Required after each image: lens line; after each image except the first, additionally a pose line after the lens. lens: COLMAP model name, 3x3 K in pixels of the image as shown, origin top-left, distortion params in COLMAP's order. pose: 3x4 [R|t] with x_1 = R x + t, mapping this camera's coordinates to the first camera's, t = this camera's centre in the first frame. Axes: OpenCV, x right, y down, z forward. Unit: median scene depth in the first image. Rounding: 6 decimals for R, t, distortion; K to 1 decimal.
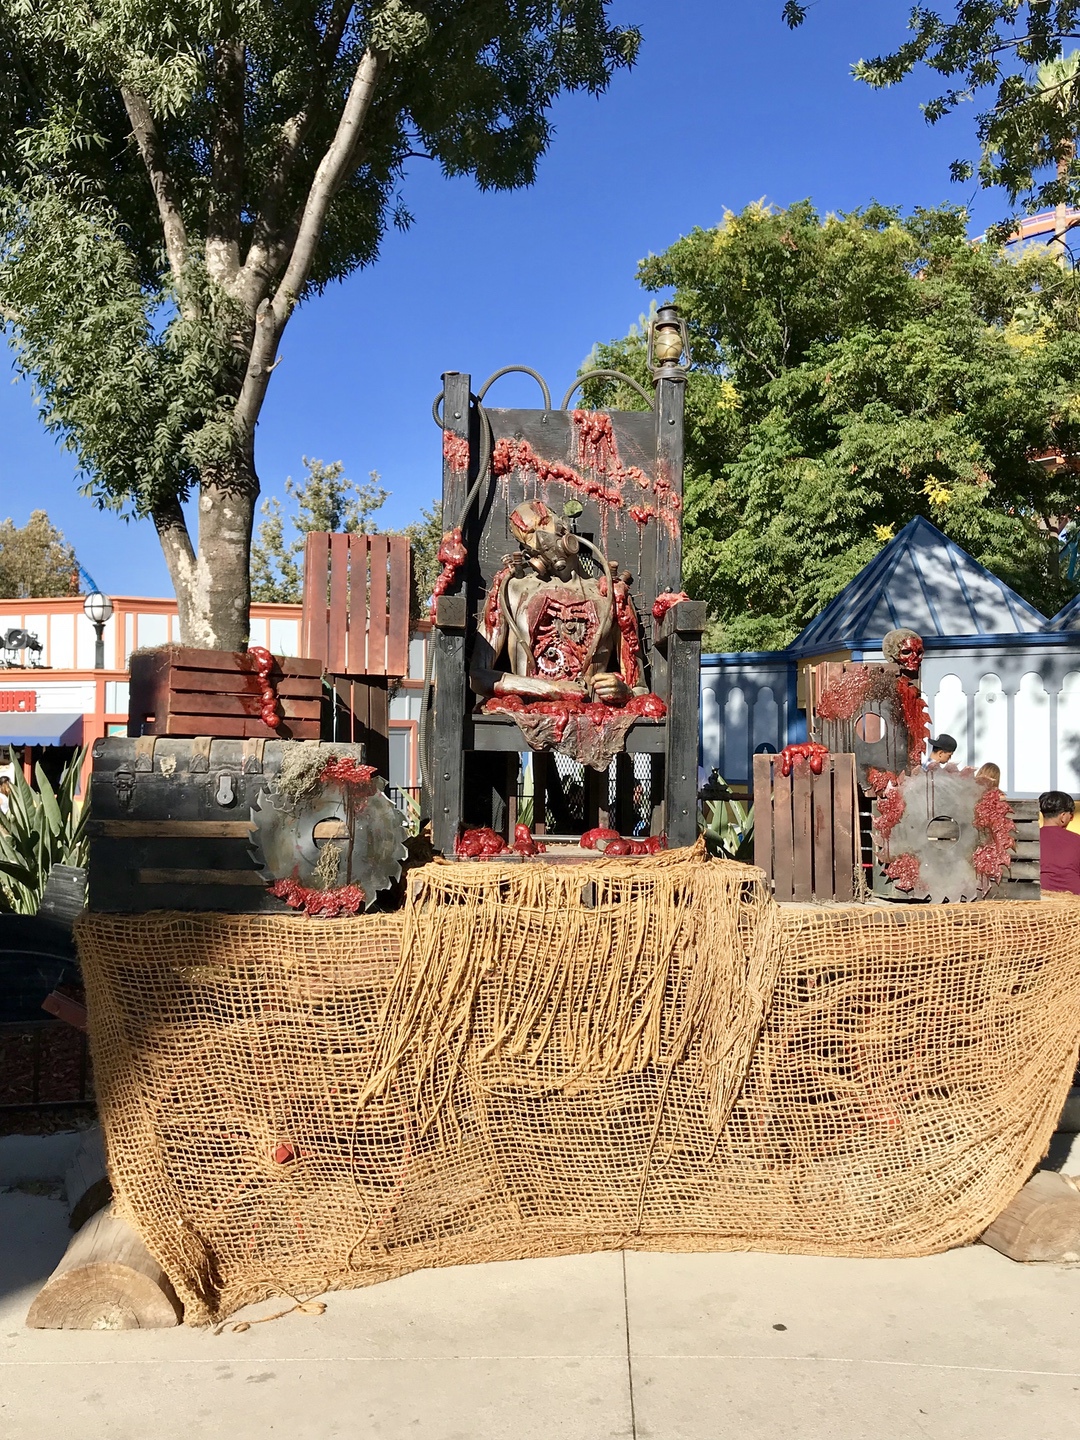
lens RADIAL K [[1379.1, 0, 540.0], [0, 1379.1, 720.0], [0, 0, 1]] dist [0.252063, 0.000429]
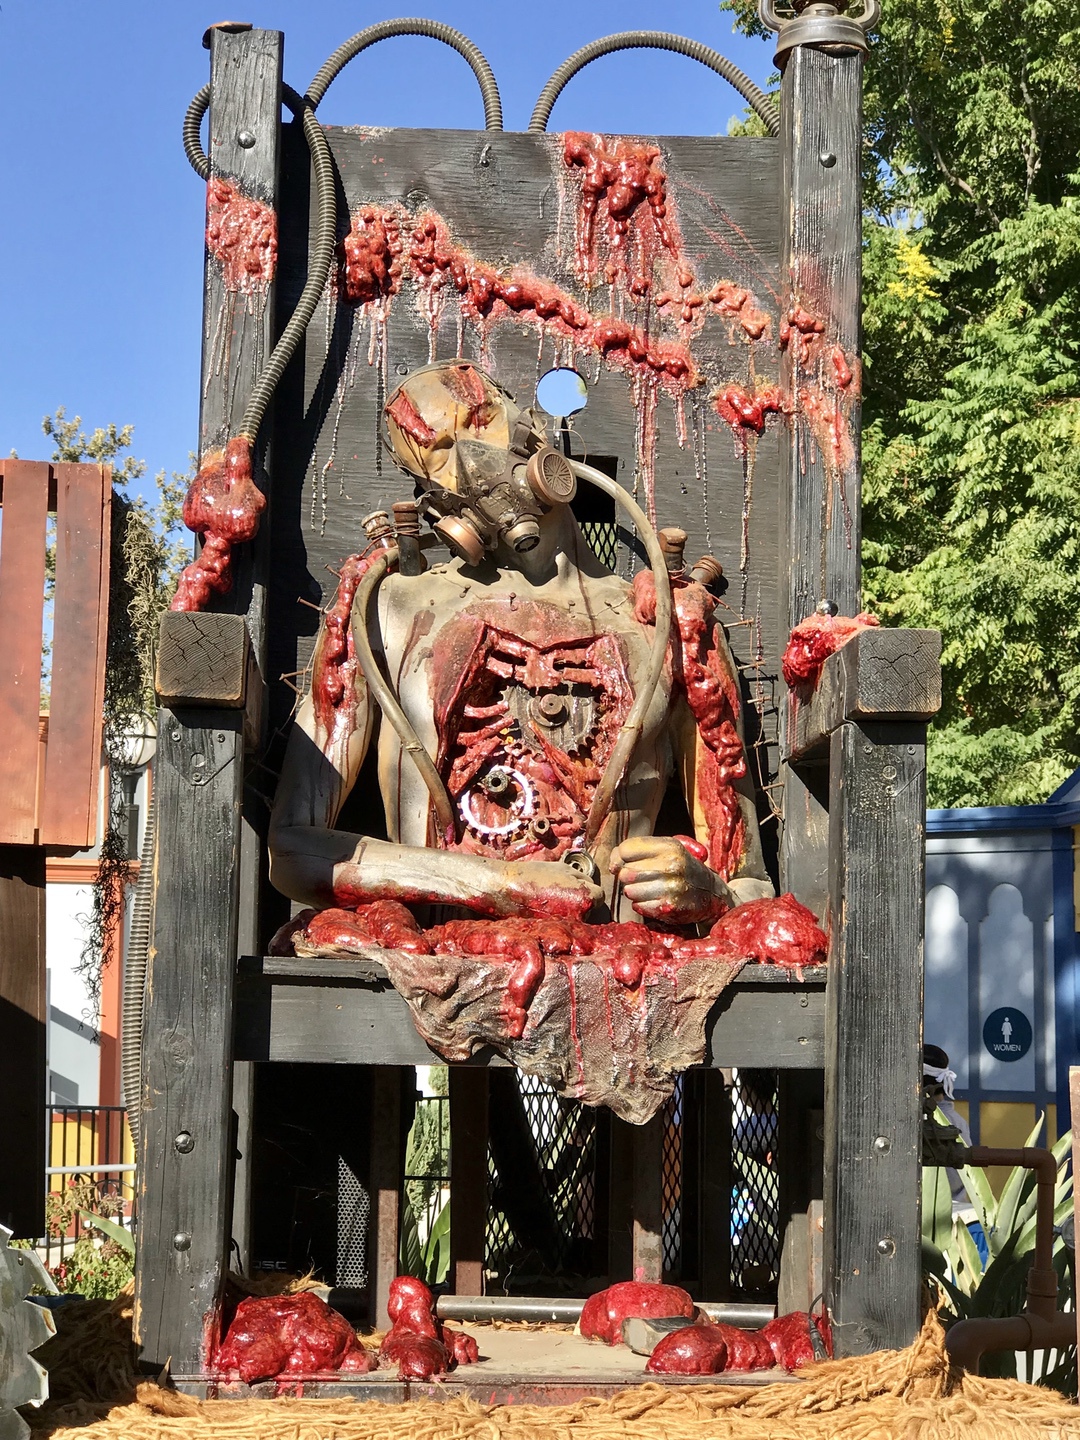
lens RADIAL K [[2789.4, 0, 540.0], [0, 2789.4, 720.0], [0, 0, 1]] dist [-0.007703, 0.224962]
pose [[0.999988, 0.001349, 0.004656, 0.015298], [-0.000961, 0.996596, -0.082432, -0.005306], [-0.004751, 0.082427, 0.996586, 0.283284]]
